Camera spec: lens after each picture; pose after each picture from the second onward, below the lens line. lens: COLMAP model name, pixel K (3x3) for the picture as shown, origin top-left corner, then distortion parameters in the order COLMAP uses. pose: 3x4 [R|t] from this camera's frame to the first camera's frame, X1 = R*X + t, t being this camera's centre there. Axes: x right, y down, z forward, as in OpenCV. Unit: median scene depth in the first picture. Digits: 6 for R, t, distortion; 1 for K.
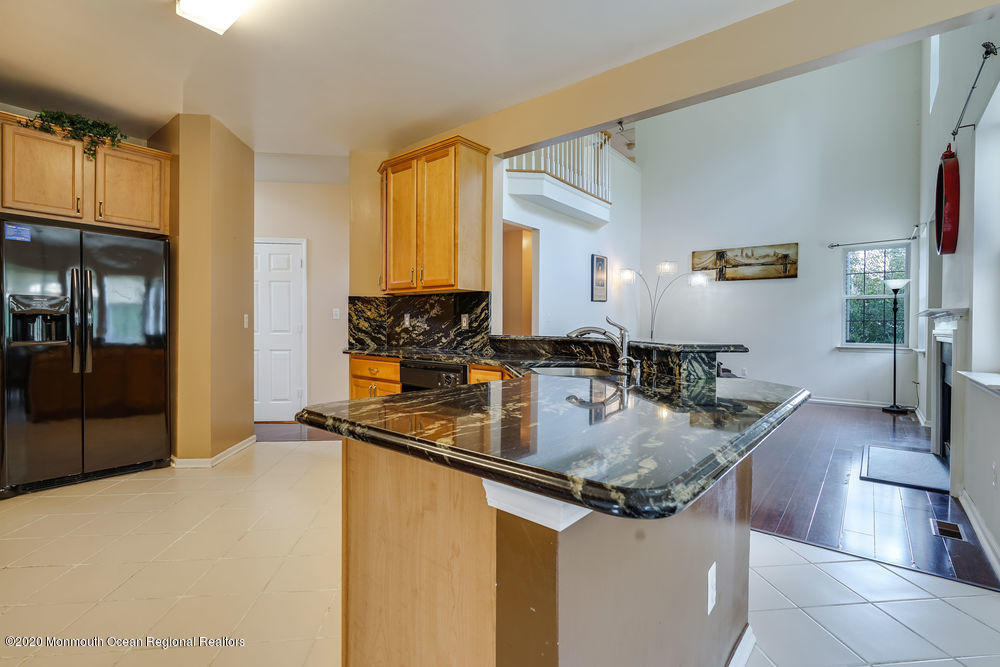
lens RADIAL K [[461.7, 0, 498.3], [0, 461.7, 329.1], [0, 0, 1]] dist [-0.001878, 0.000885]
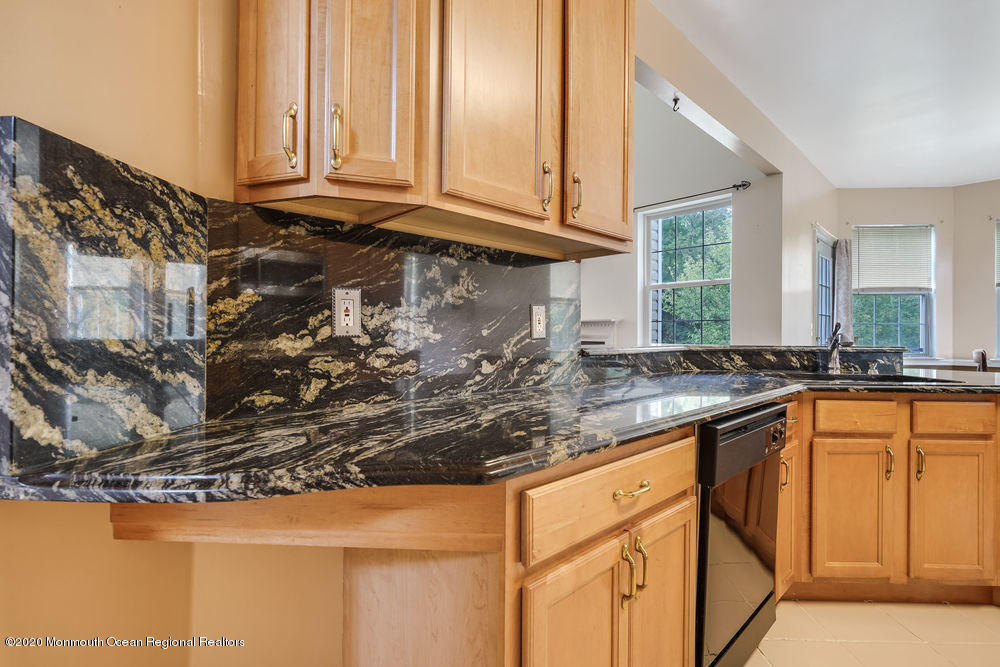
lens RADIAL K [[461.7, 0, 500.8], [0, 461.7, 334.6], [0, 0, 1]] dist [-0.001878, 0.000885]
pose [[0.122724, -0.006899, 0.992417, -0.467581], [0.007057, 0.999957, 0.006079, -0.005539], [-0.992416, 0.006257, 0.122768, 0.880953]]
